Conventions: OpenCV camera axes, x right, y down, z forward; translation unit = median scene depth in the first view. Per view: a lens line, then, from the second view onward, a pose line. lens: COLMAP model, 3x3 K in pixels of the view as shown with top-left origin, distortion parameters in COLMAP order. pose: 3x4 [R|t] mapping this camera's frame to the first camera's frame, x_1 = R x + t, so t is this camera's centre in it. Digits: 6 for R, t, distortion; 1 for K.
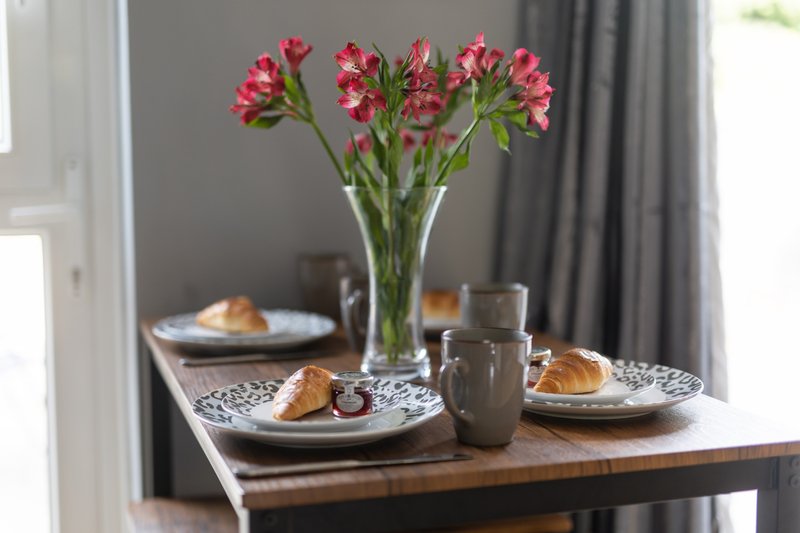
lens RADIAL K [[1116.9, 0, 398.2], [0, 1116.9, 250.1], [0, 0, 1]] dist [0.007452, -0.019676]
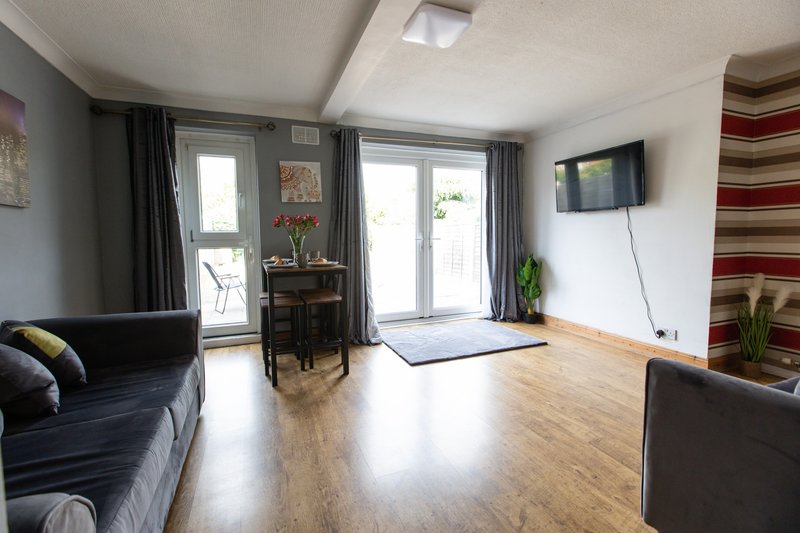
lens RADIAL K [[353.6, 0, 391.5], [0, 353.6, 263.6], [0, 0, 1]] dist [0.001582, 0.000538]
pose [[0.996520, -0.008330, 0.082933, 0.276468], [0.009340, 0.999887, -0.011802, 0.101047], [-0.082825, 0.012535, 0.996485, -0.847411]]
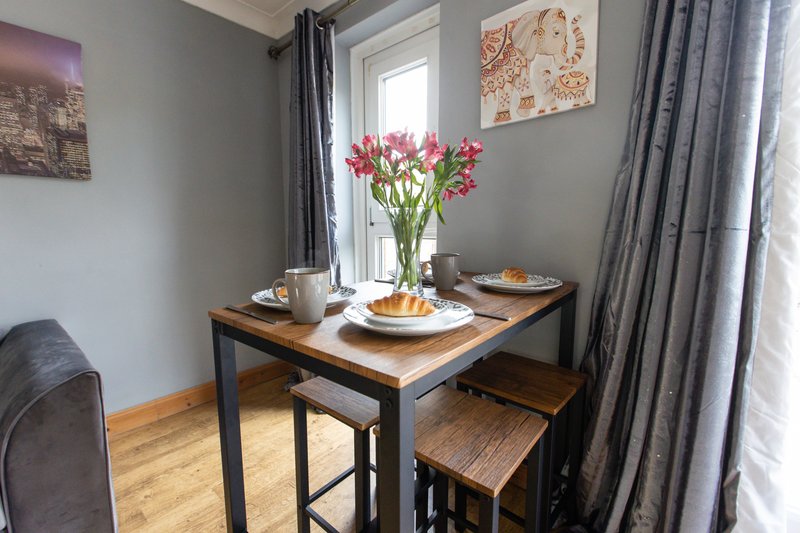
lens RADIAL K [[354.6, 0, 385.7], [0, 354.6, 269.5], [0, 0, 1]] dist [-0.000943, -0.000104]
pose [[0.528932, 0.109217, -0.841607, 0.407725], [-0.077514, 0.993757, 0.080246, 0.007168], [0.845117, 0.022792, 0.534095, 0.410309]]
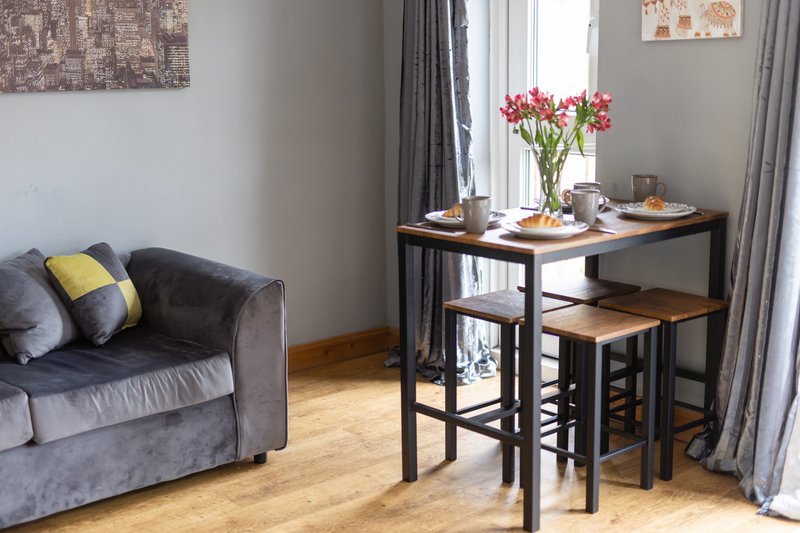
lens RADIAL K [[1116.9, 0, 398.2], [0, 1116.9, 250.1], [0, 0, 1]] dist [0.007452, -0.019676]
pose [[0.411202, 0.164276, -0.896620, 1.564571], [-0.075267, 0.986387, 0.146205, -0.119262], [0.908432, 0.007366, 0.417968, -0.292414]]
